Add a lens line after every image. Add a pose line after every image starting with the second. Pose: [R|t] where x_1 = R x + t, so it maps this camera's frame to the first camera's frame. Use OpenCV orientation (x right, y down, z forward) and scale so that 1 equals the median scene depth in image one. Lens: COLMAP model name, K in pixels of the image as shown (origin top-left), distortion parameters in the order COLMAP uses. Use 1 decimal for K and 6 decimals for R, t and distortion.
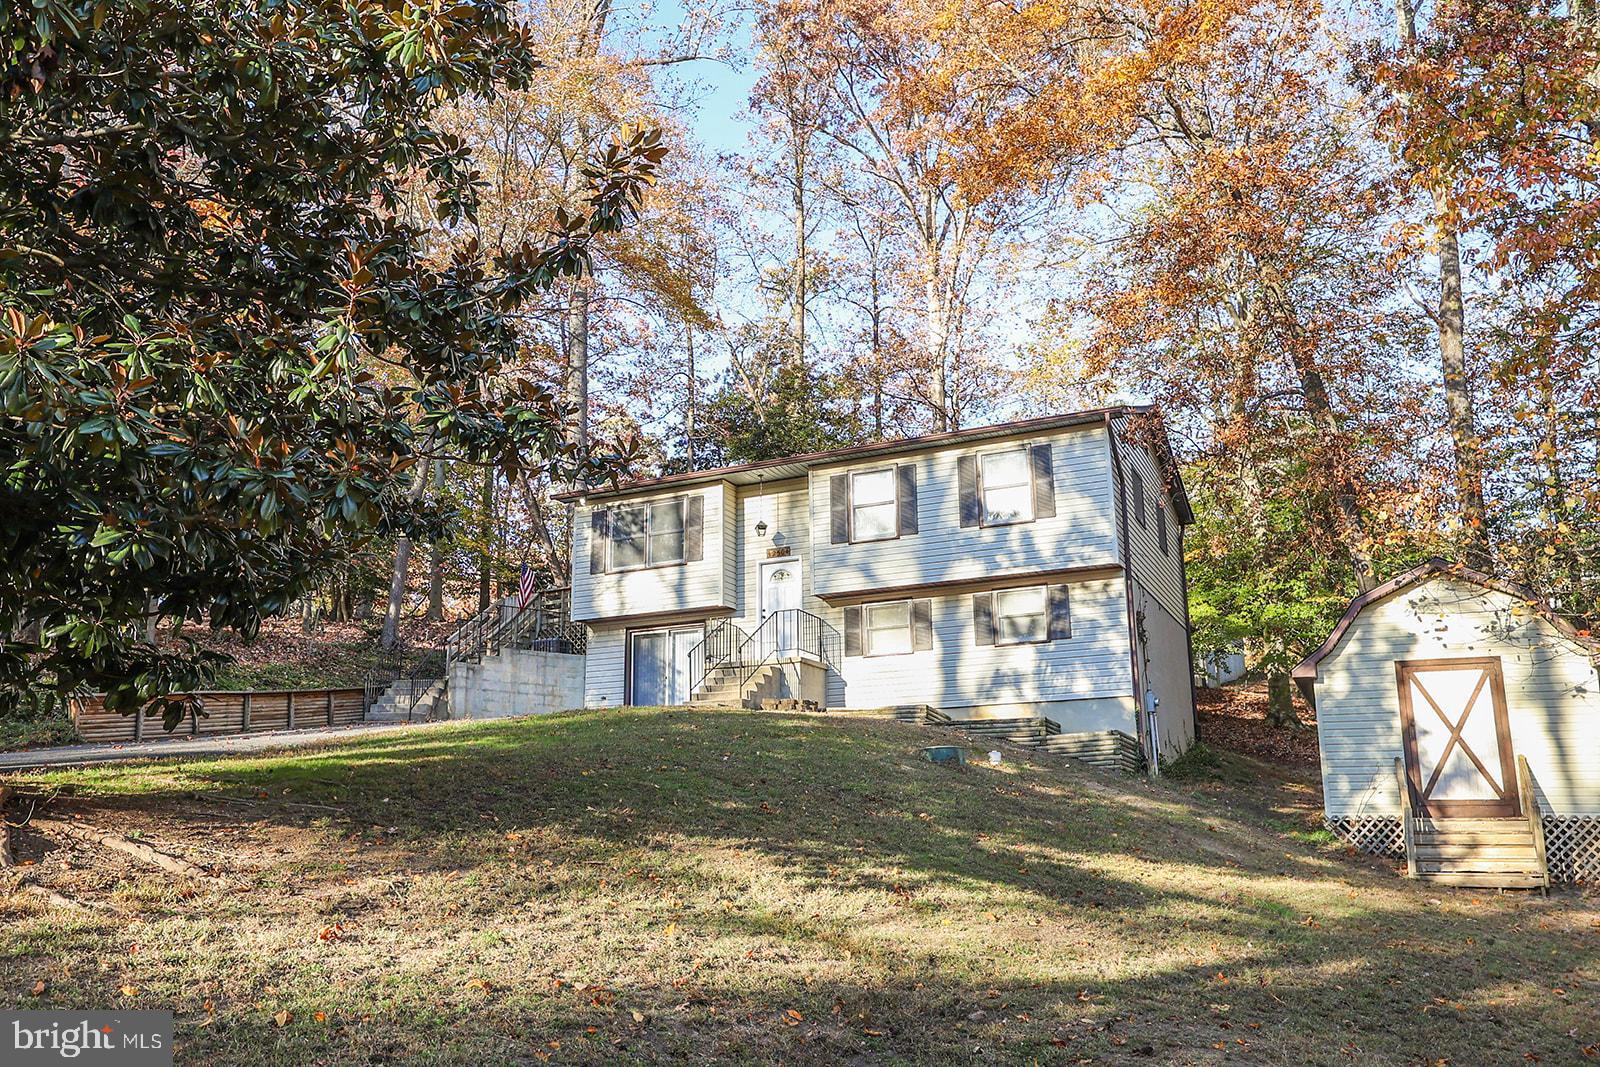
lens RADIAL K [[1314.7, 0, 794.8], [0, 1314.7, 532.8], [0, 0, 1]] dist [0.032976, -0.005352]
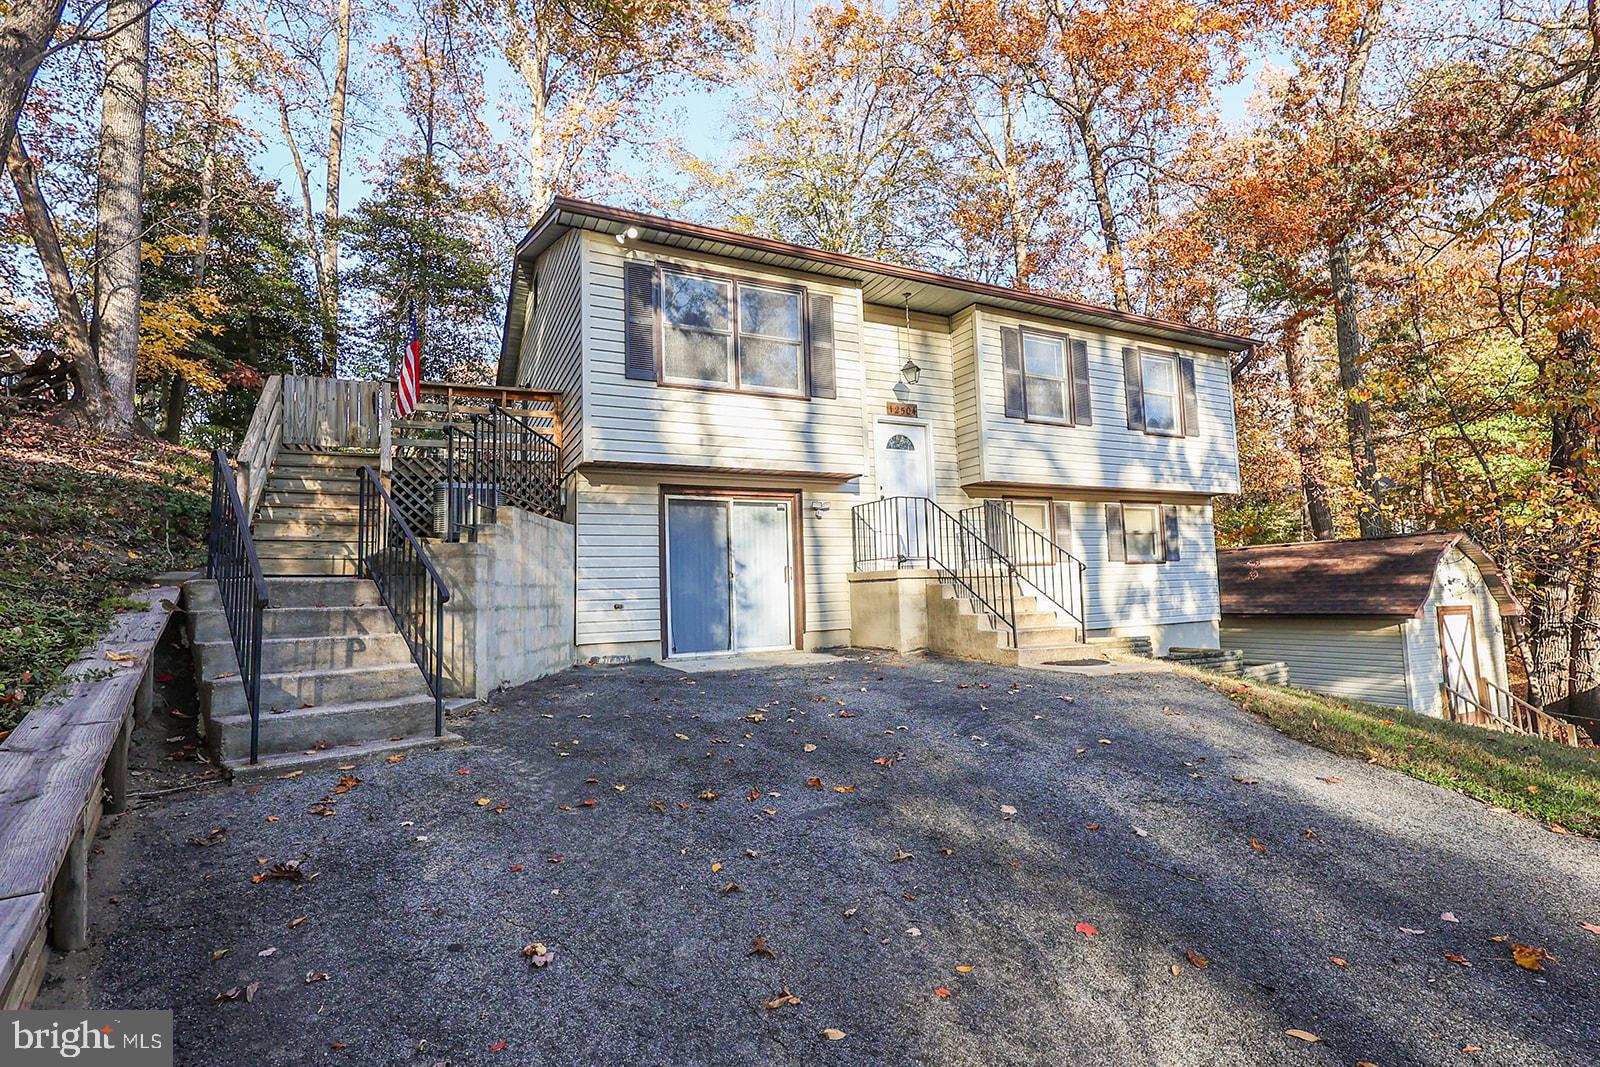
lens RADIAL K [[741.4, 0, 794.9], [0, 741.4, 535.9], [0, 0, 1]] dist [0.000472, -0.000958]
pose [[0.583883, 0.049931, 0.810301, -0.389815], [-0.164257, 0.984730, 0.057680, 0.072524], [-0.795048, -0.166776, 0.583168, 0.836491]]
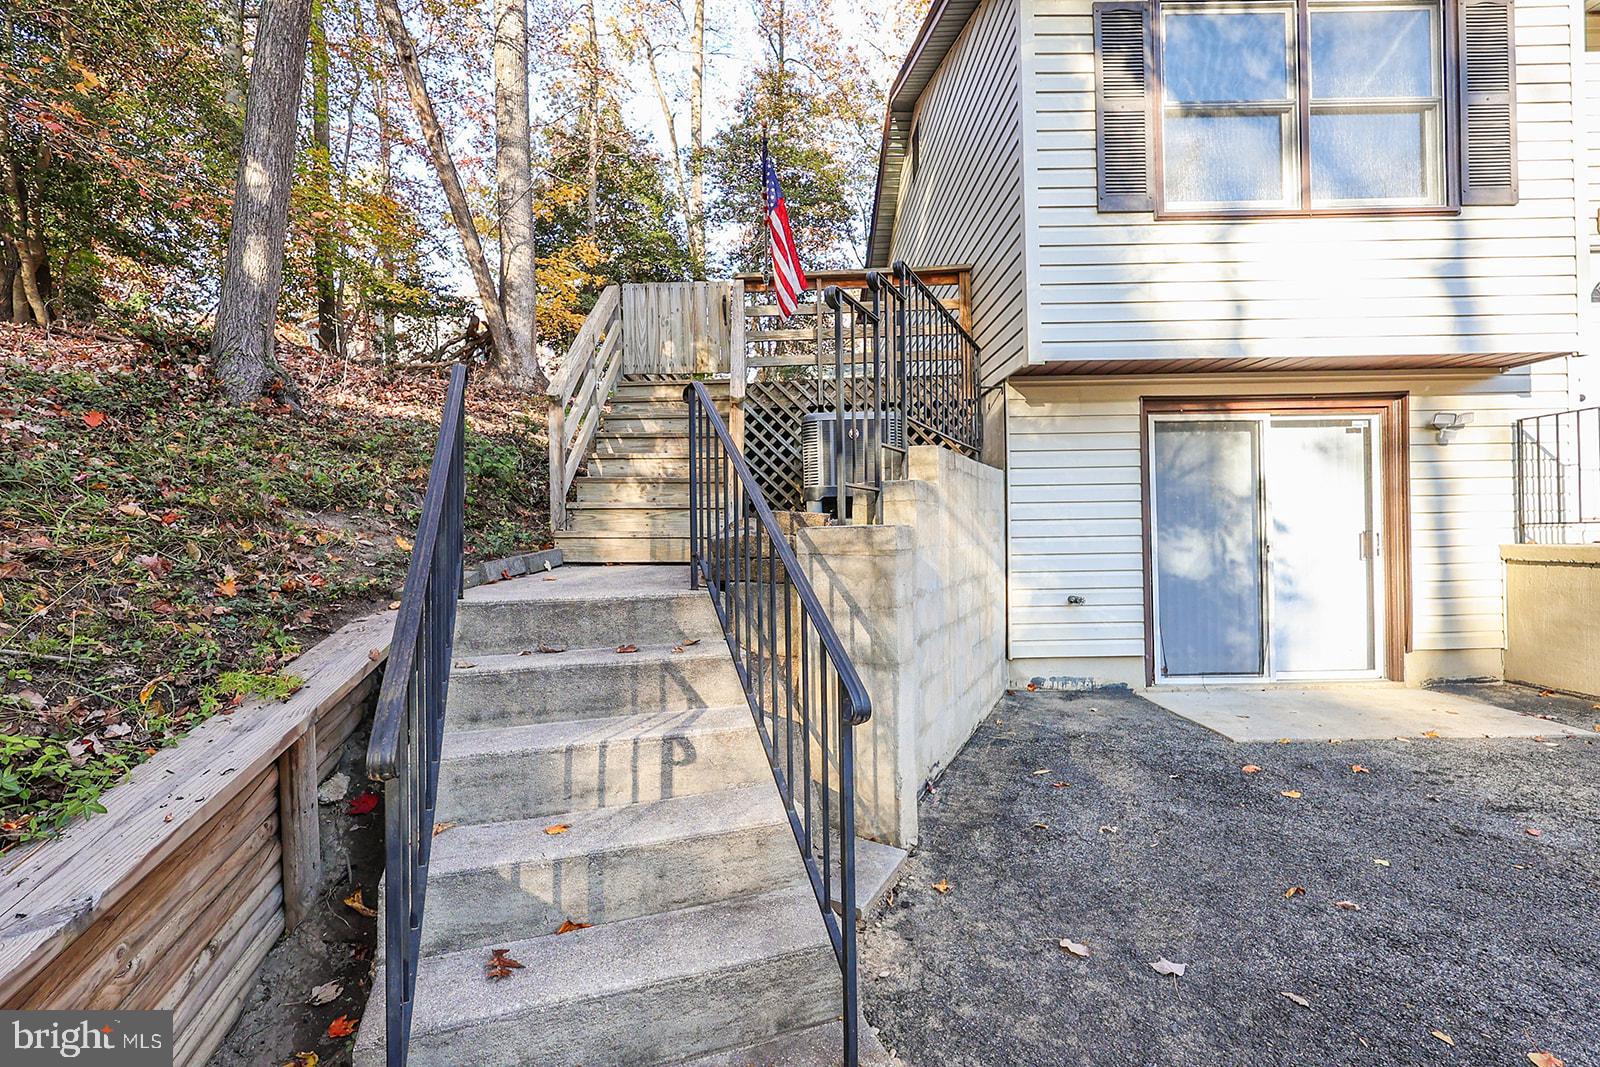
lens RADIAL K [[741.4, 0, 799.0], [0, 741.4, 532.6], [0, 0, 1]] dist [0.000472, -0.000958]
pose [[0.877619, -0.011712, 0.479215, -0.328985], [-0.097677, 0.974358, 0.202697, 0.083683], [-0.469301, -0.224699, 0.853971, 0.955995]]
